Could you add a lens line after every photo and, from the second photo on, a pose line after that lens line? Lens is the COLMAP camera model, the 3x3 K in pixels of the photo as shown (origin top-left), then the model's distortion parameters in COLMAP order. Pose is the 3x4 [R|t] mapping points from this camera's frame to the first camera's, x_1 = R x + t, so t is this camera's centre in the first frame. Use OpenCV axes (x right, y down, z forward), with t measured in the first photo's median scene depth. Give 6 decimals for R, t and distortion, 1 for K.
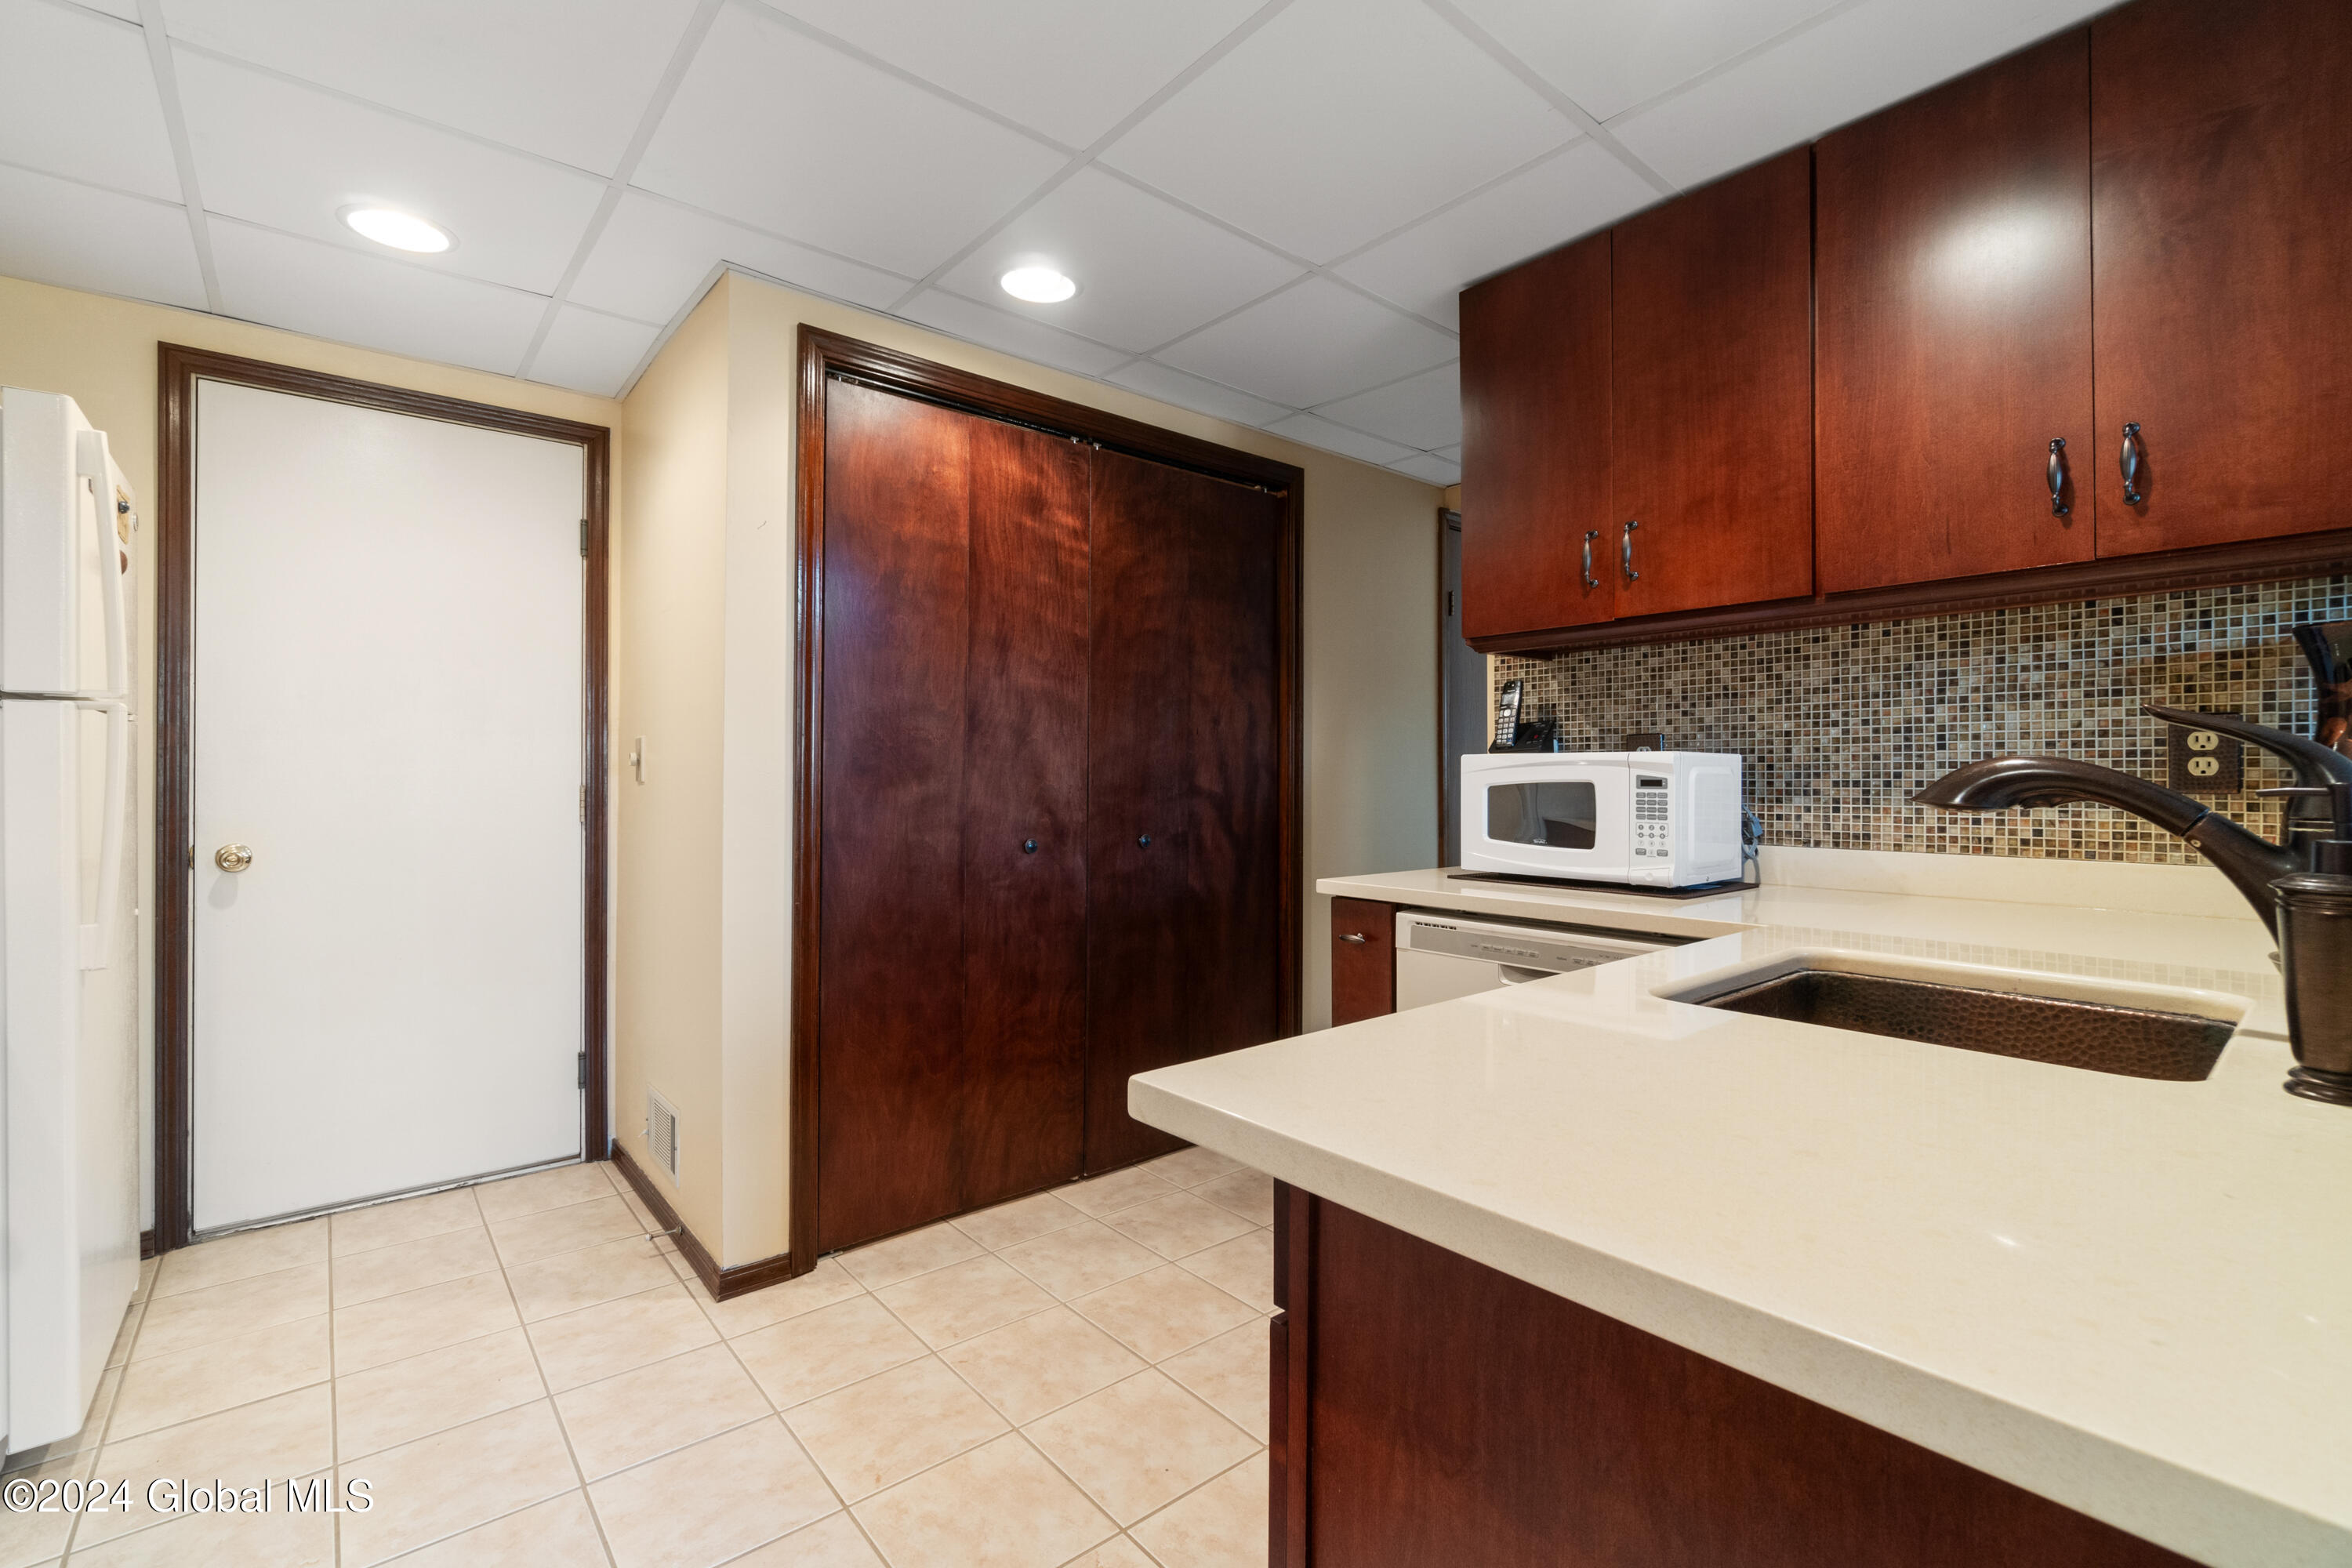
lens RADIAL K [[1027.9, 0, 1164.3], [0, 1027.9, 772.2], [0, 0, 1]] dist [-0.005545, -0.000309]
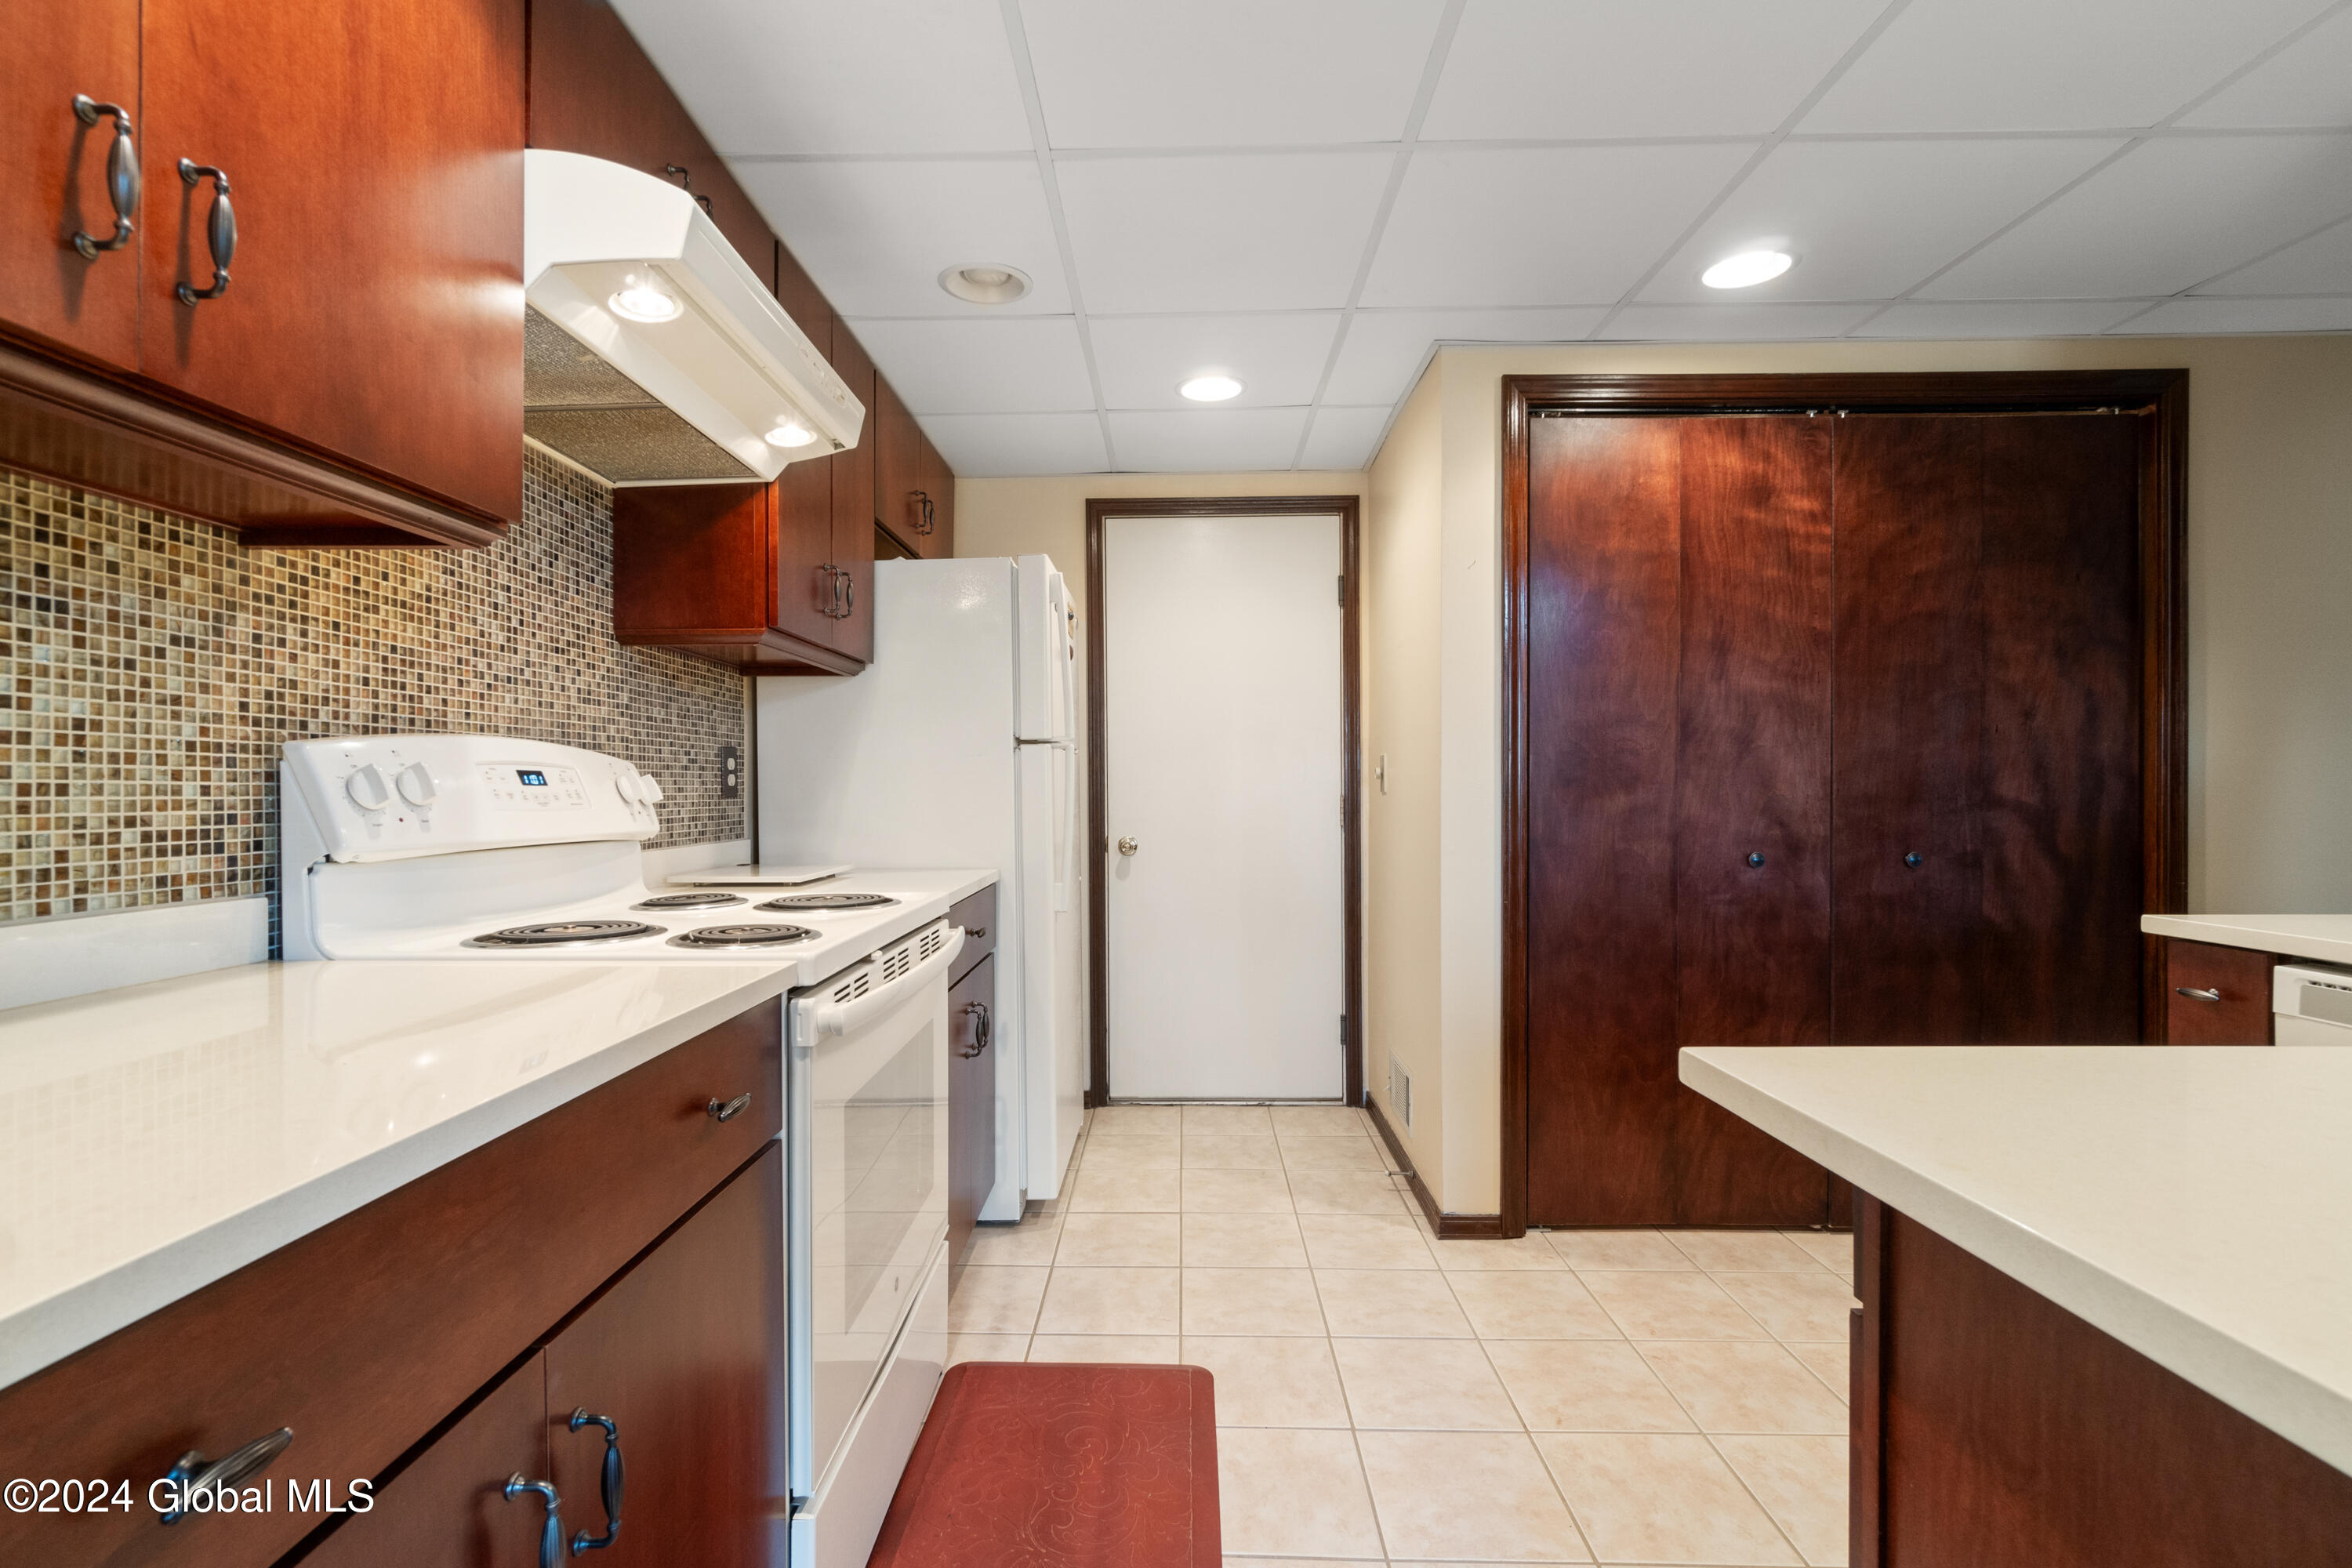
lens RADIAL K [[1027.9, 0, 1141.6], [0, 1027.9, 793.9], [0, 0, 1]] dist [-0.005545, -0.000309]
pose [[0.745878, -0.001689, -0.666080, 0.080944], [0.010493, 0.999902, 0.009216, -0.002943], [0.666000, -0.013863, 0.745823, -0.078042]]
